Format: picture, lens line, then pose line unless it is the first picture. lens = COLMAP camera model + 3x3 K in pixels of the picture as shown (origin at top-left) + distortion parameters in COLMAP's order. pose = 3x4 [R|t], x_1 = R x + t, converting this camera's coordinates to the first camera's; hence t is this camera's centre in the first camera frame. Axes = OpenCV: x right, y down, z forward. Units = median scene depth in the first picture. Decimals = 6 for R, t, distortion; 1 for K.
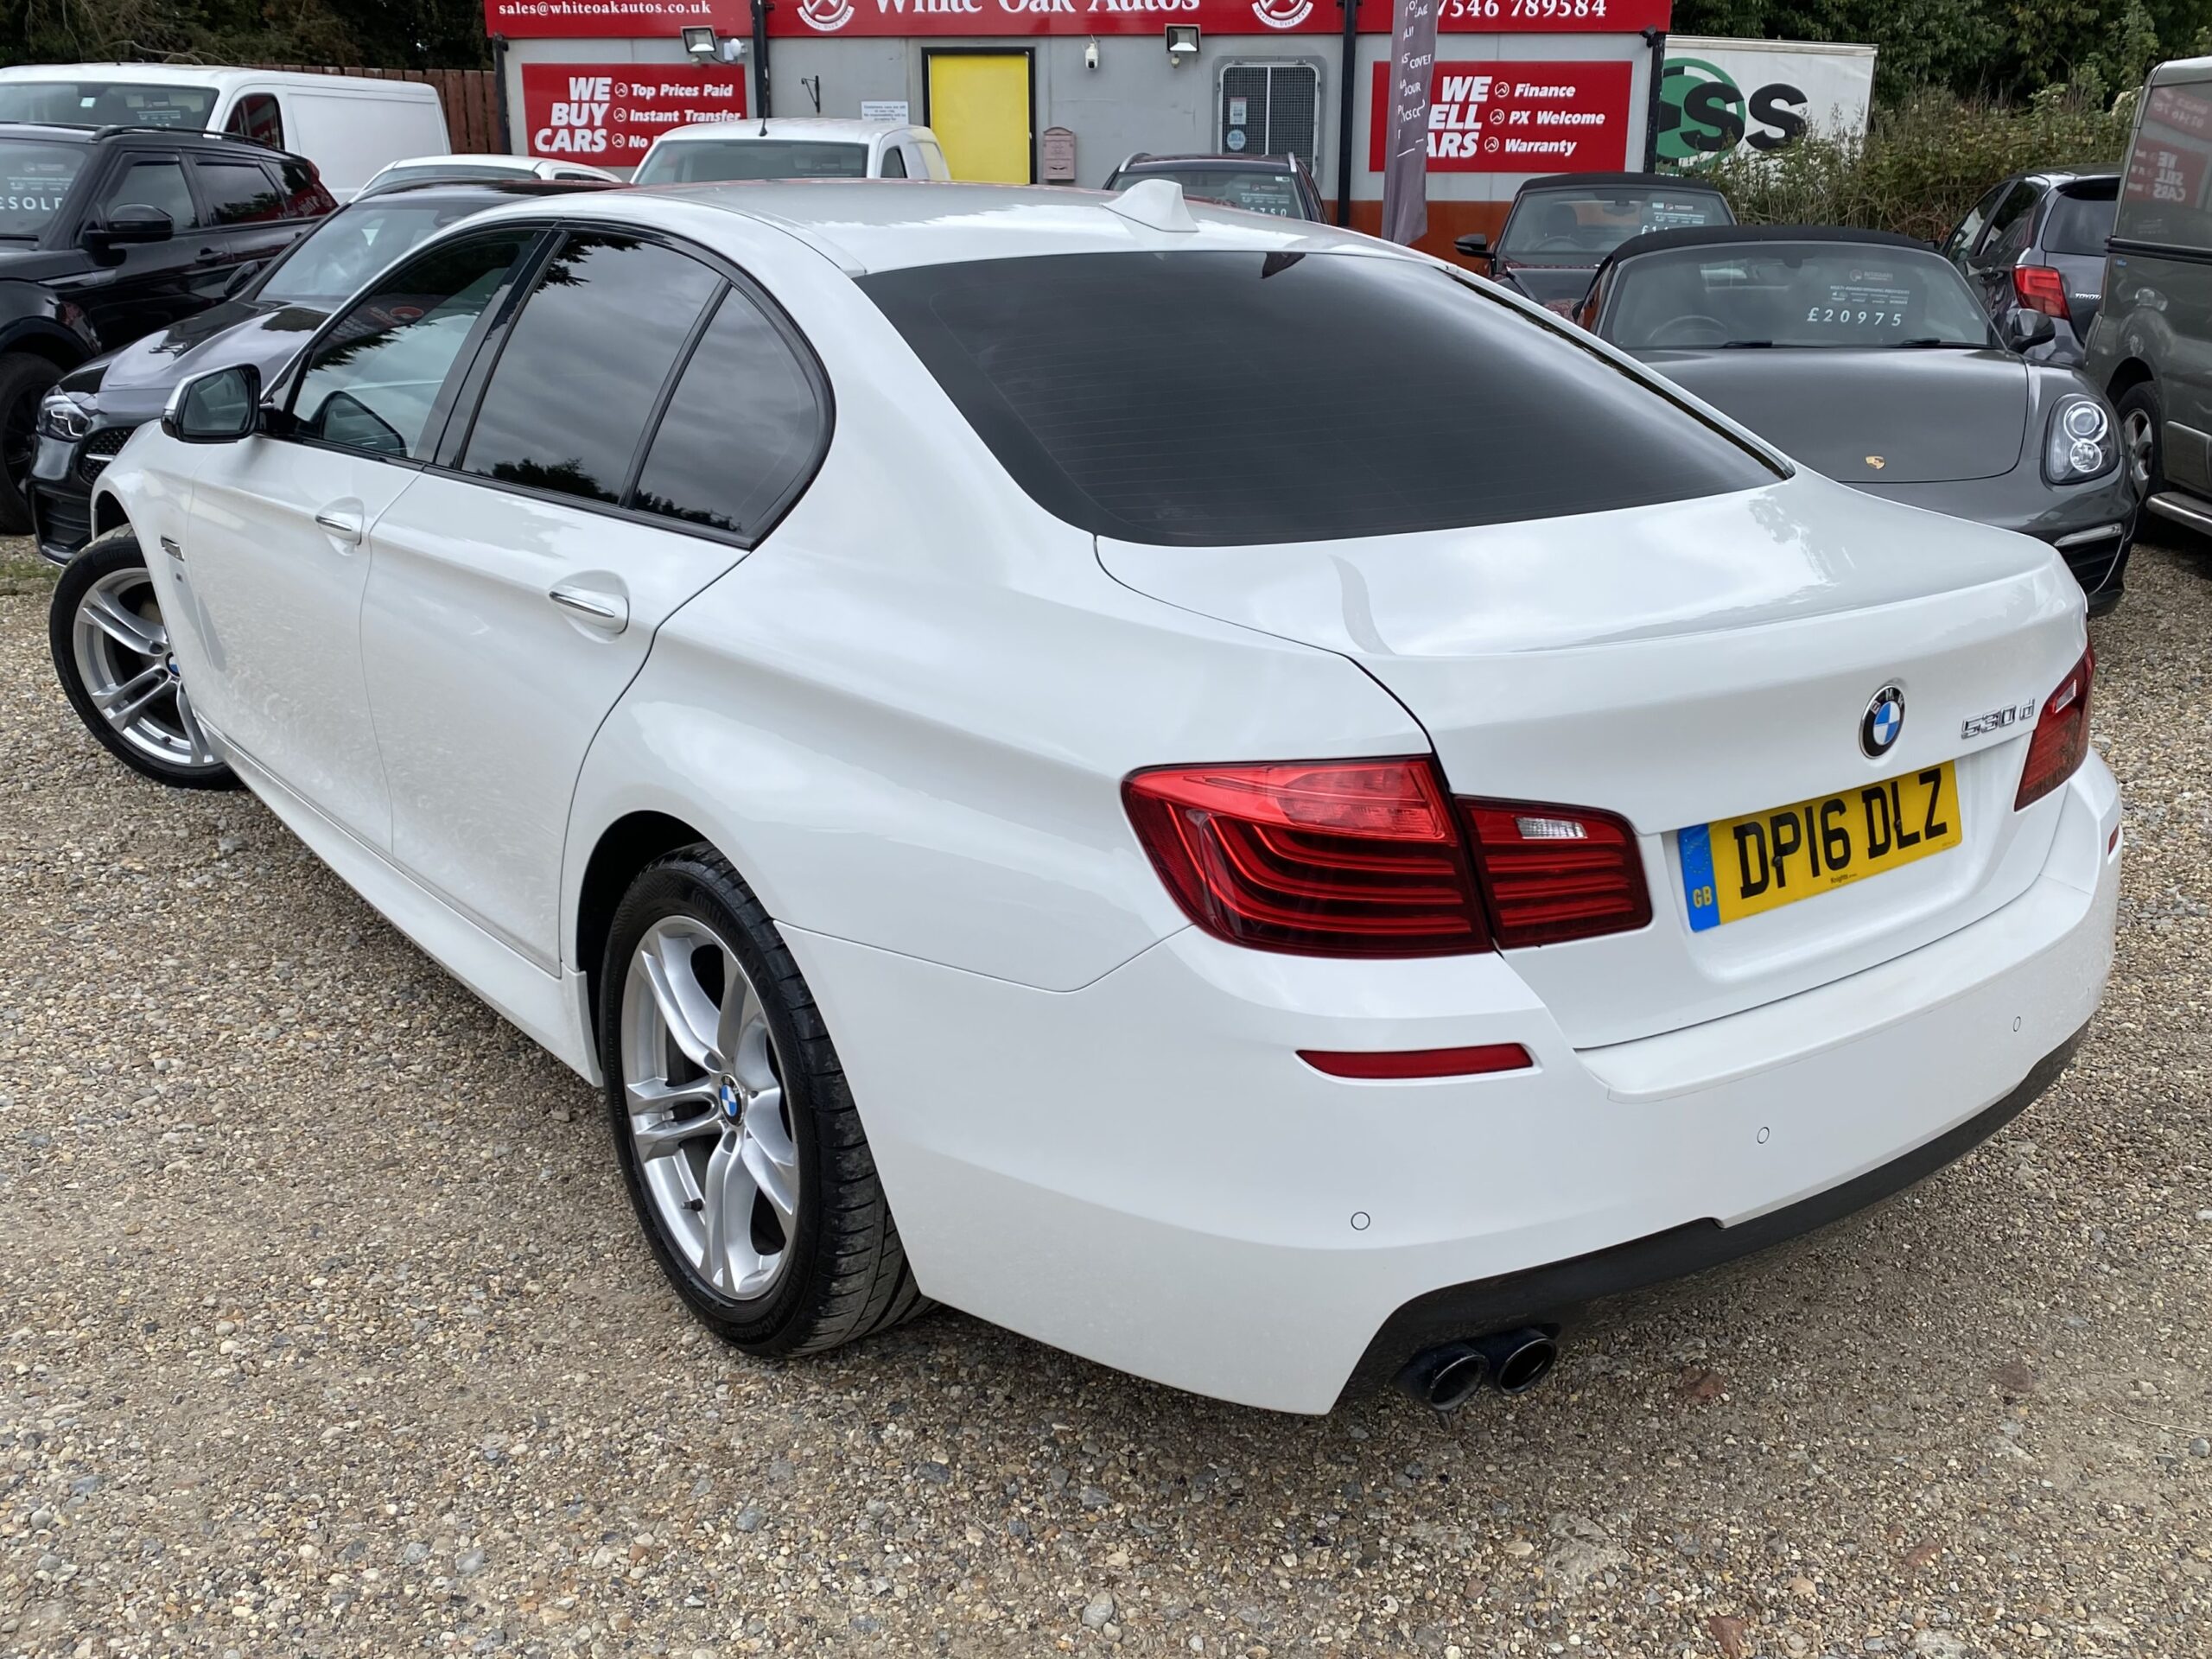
lens RADIAL K [[1701.4, 0, 1100.4], [0, 1701.4, 825.7], [0, 0, 1]] dist [0.001105, 0.007029]
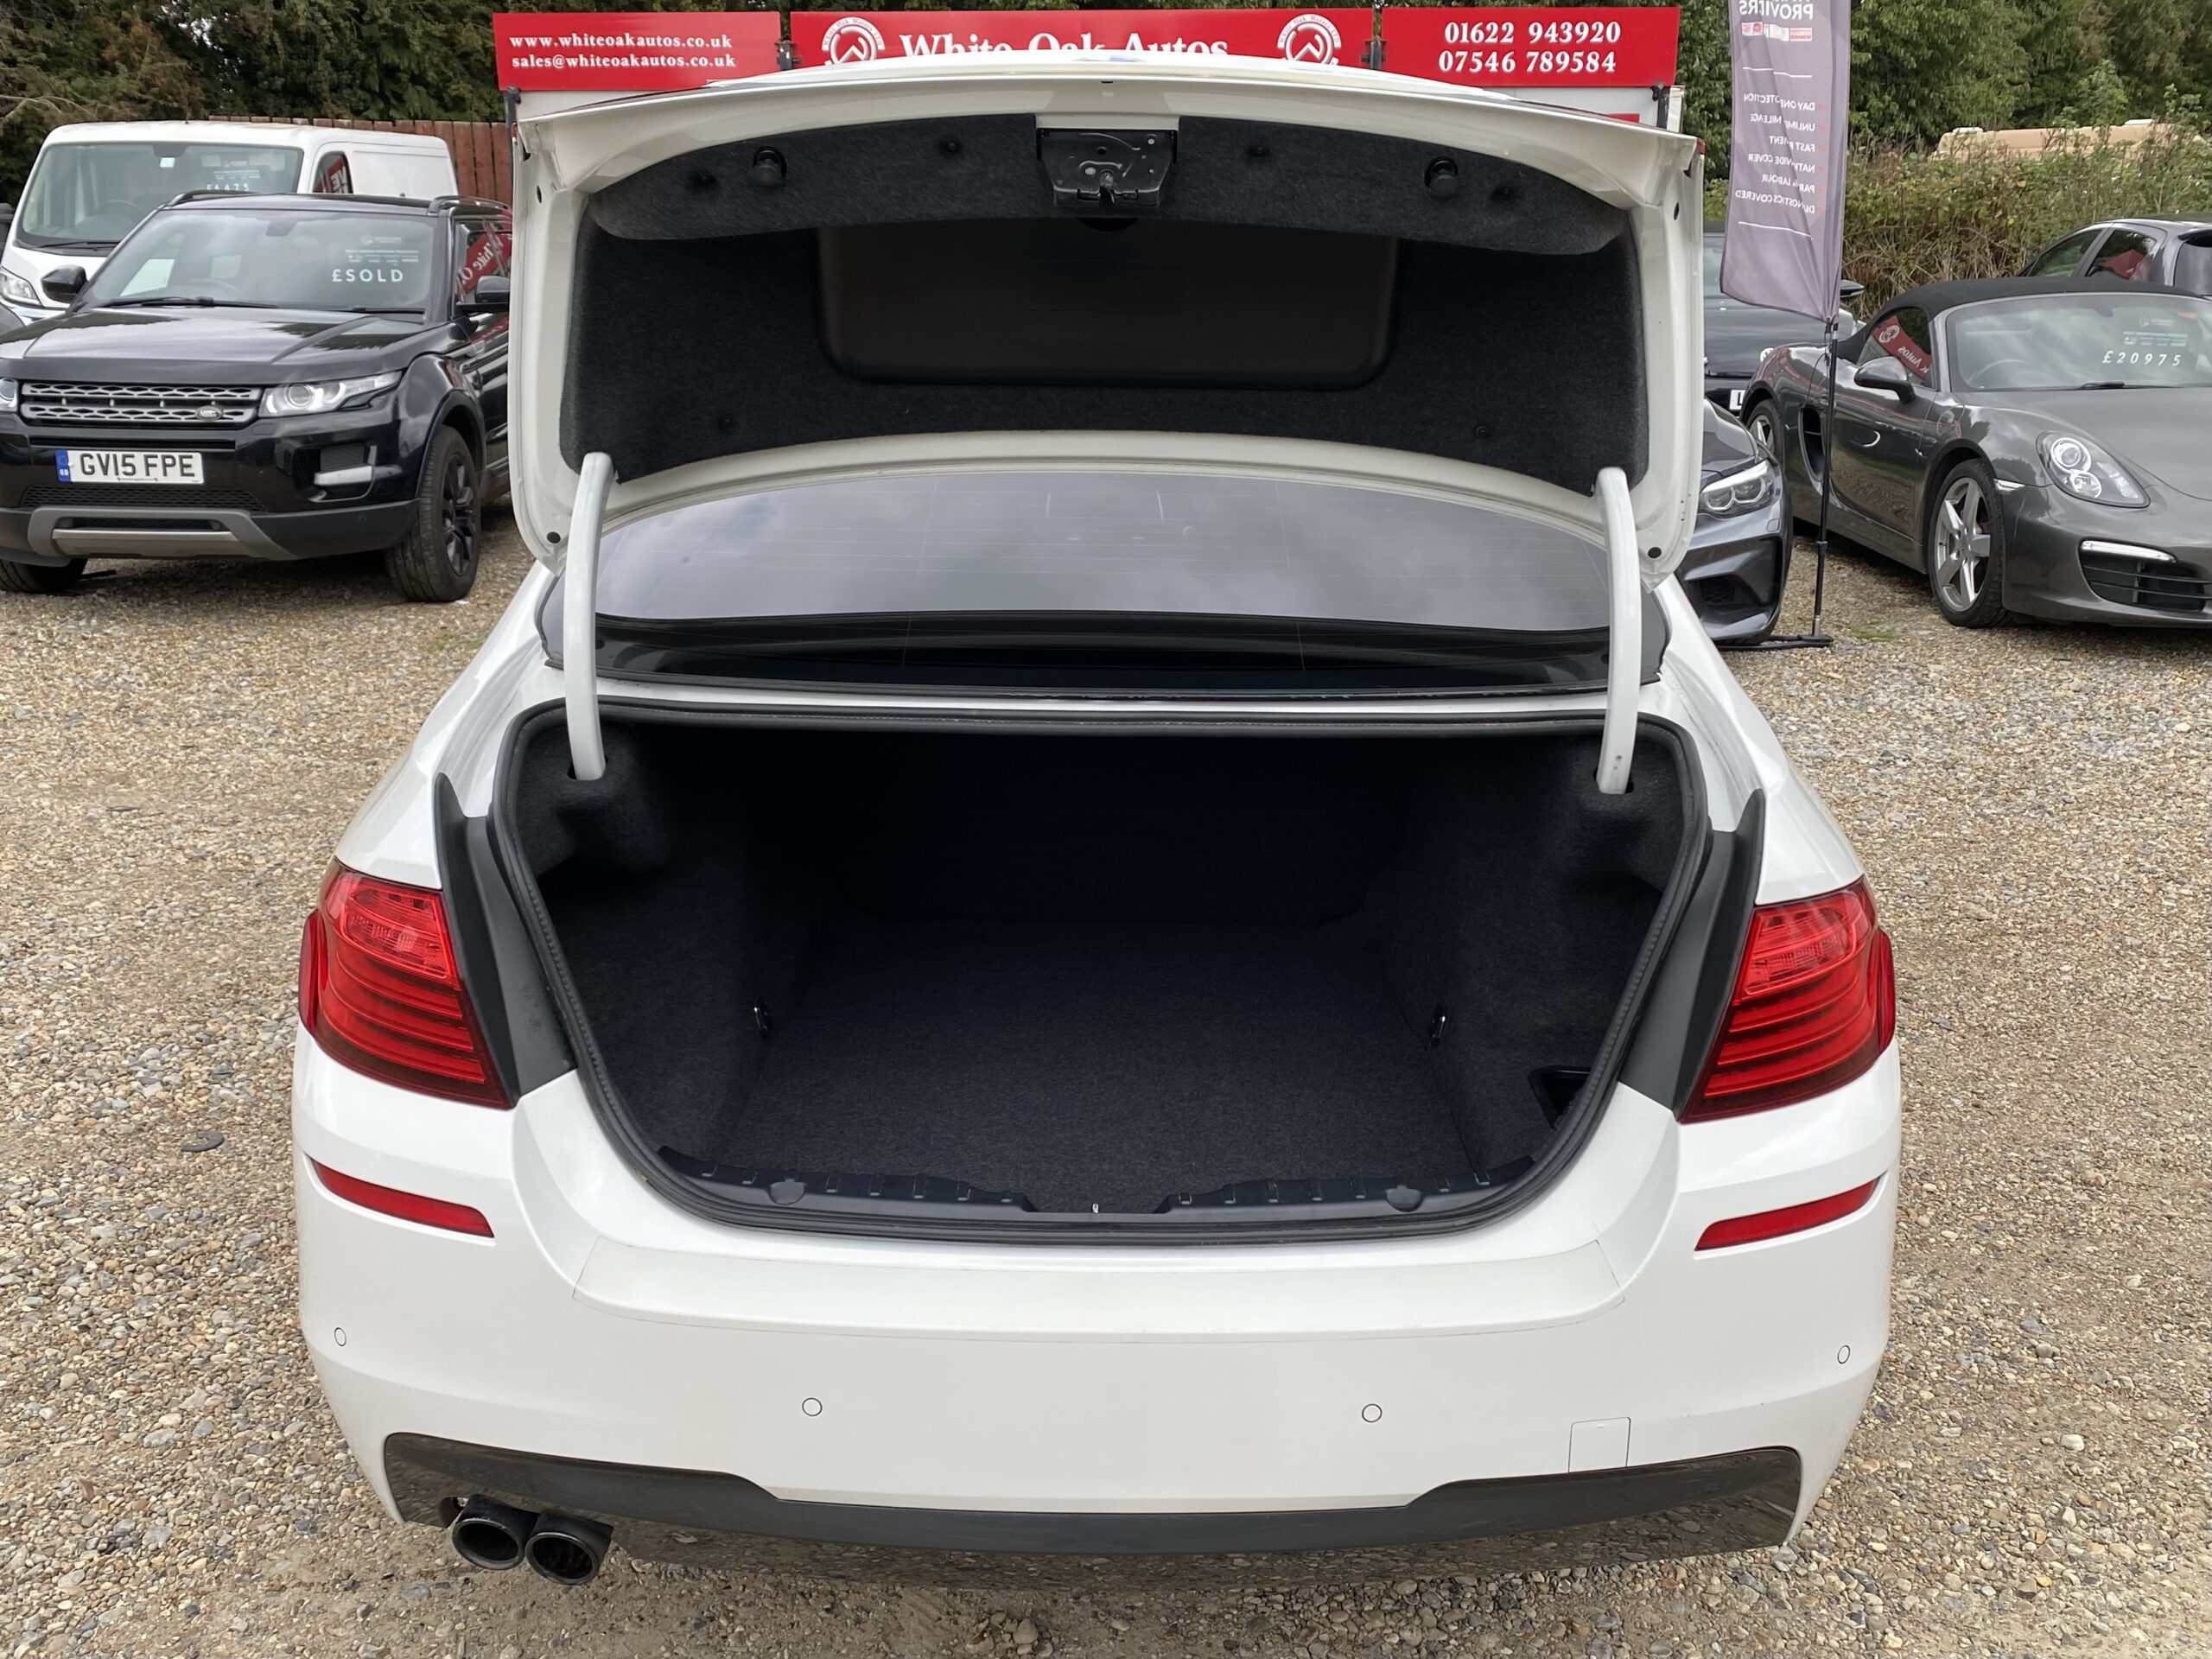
lens RADIAL K [[1718.9, 0, 1108.5], [0, 1718.9, 838.7], [0, 0, 1]] dist [0.001824, 0.006318]
pose [[0.993315, -0.046384, 0.105710, -0.143515], [0.048073, 0.998753, -0.013489, 0.000304], [-0.104953, 0.018481, 0.994305, -0.020864]]
